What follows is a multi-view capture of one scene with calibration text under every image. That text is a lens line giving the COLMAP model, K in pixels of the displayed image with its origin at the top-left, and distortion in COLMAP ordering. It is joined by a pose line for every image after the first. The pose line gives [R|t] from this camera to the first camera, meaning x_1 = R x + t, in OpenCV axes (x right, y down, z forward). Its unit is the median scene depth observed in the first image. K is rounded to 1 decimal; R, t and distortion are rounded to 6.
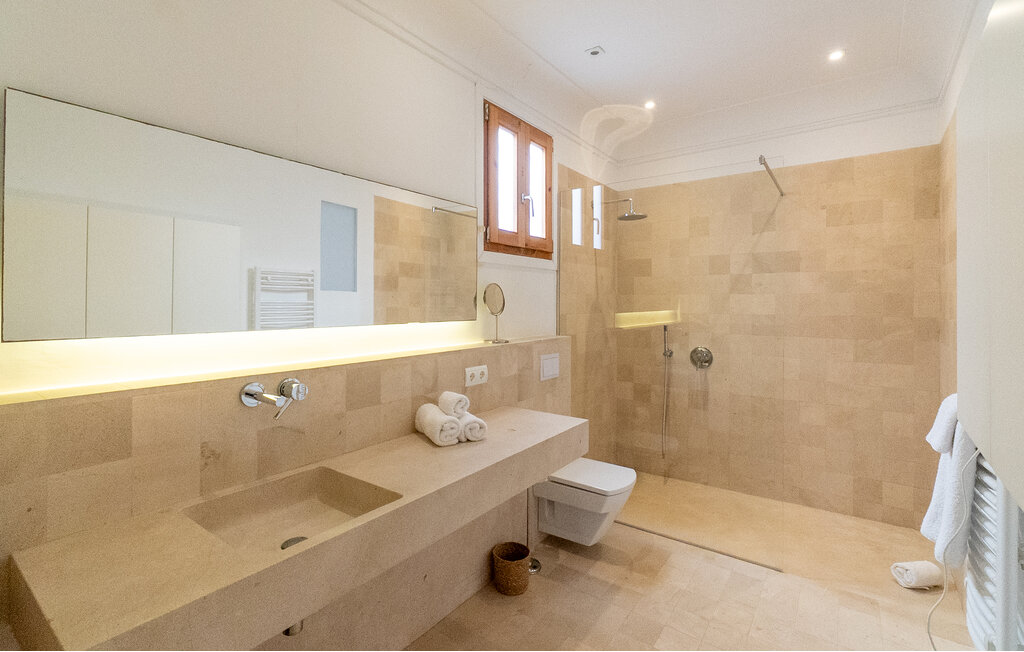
lens RADIAL K [[451.2, 0, 512.3], [0, 451.2, 317.2], [0, 0, 1]] dist [-0.000948, -0.000064]
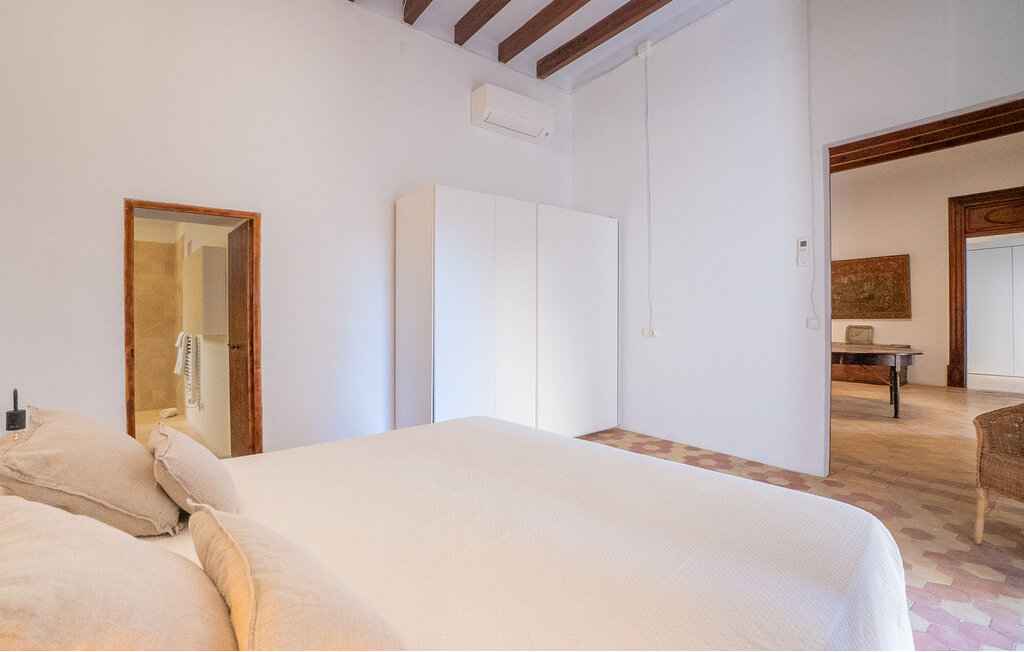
lens RADIAL K [[451.2, 0, 512.3], [0, 451.2, 317.2], [0, 0, 1]] dist [-0.000948, -0.000064]
pose [[0.155194, 0.009024, 0.987843, -1.429958], [0.013257, 0.999849, -0.011216, 0.068813], [-0.987795, 0.014837, 0.155051, -1.432160]]
